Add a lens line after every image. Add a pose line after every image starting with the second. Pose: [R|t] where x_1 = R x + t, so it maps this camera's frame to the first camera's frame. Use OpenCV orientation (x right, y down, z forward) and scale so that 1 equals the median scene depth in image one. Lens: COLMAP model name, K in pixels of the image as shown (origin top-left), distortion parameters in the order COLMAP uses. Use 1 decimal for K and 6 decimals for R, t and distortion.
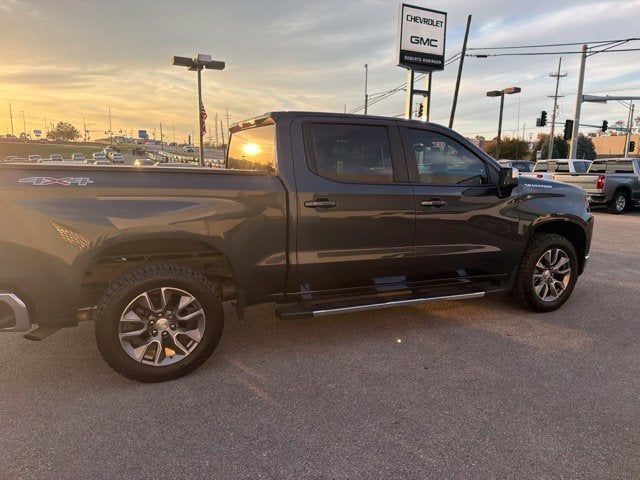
lens RADIAL K [[456.2, 0, 328.2], [0, 456.2, 242.6], [0, 0, 1]] dist [0.028913, -0.033699]
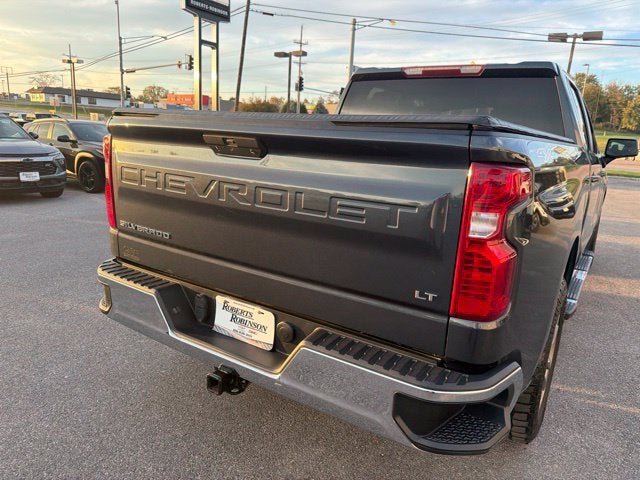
lens RADIAL K [[456.2, 0, 325.8], [0, 456.2, 241.5], [0, 0, 1]] dist [0.028913, -0.033699]
pose [[0.851064, -0.095420, 0.516320, -0.118520], [0.051583, 0.993786, 0.098634, -0.010274], [-0.522523, -0.057310, 0.850697, 0.068358]]
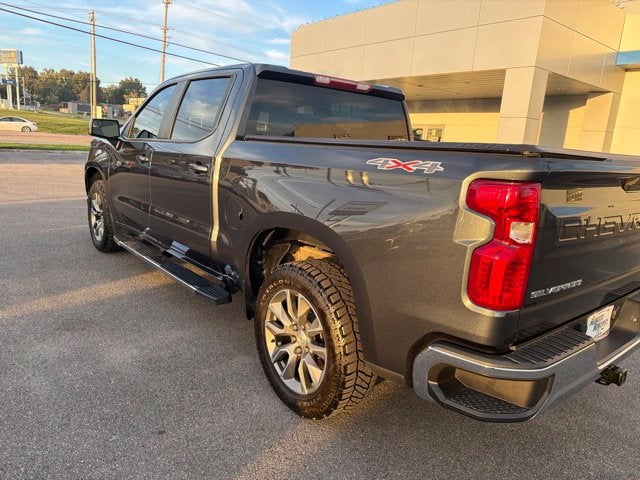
lens RADIAL K [[456.2, 0, 323.0], [0, 456.2, 241.3], [0, 0, 1]] dist [0.028913, -0.033699]
pose [[-0.241519, -0.243159, 0.939437, -0.156834], [0.095514, 0.957439, 0.272374, -0.033974], [-0.965684, 0.155512, -0.208015, 0.194282]]
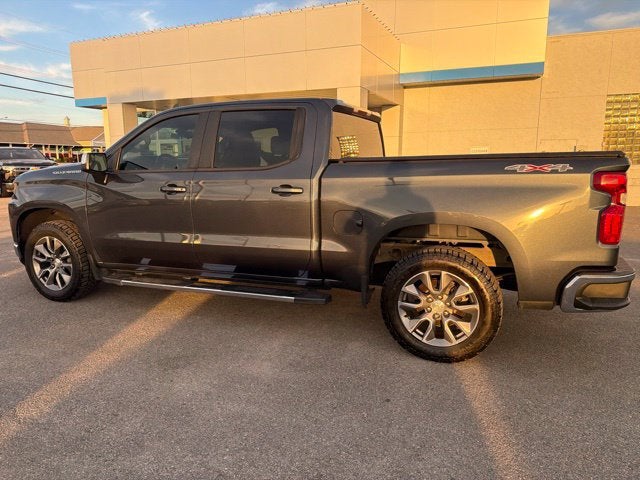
lens RADIAL K [[456.2, 0, 320.8], [0, 456.2, 239.4], [0, 0, 1]] dist [0.028913, -0.033699]
pose [[-0.675294, -0.143149, 0.723524, -0.138639], [0.120486, 0.946395, 0.299699, -0.047813], [-0.727641, 0.289559, -0.621847, 0.276253]]
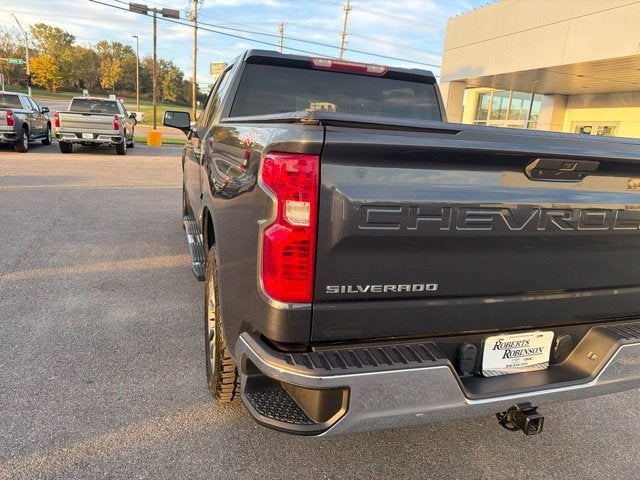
lens RADIAL K [[456.2, 0, 322.4], [0, 456.2, 243.3], [0, 0, 1]] dist [0.028913, -0.033699]
pose [[0.126093, -0.249180, 0.960213, -0.156092], [0.101611, 0.966092, 0.237362, -0.025070], [-0.986801, 0.067638, 0.147137, 0.148059]]
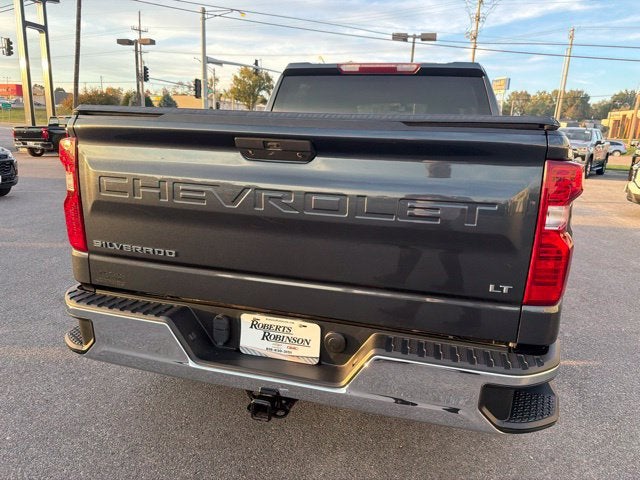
lens RADIAL K [[456.2, 0, 324.5], [0, 456.2, 241.7], [0, 0, 1]] dist [0.028913, -0.033699]
pose [[0.649493, -0.170471, 0.741012, -0.135296], [0.102521, 0.985278, 0.136806, -0.013434], [-0.753425, -0.012885, 0.657408, 0.085856]]
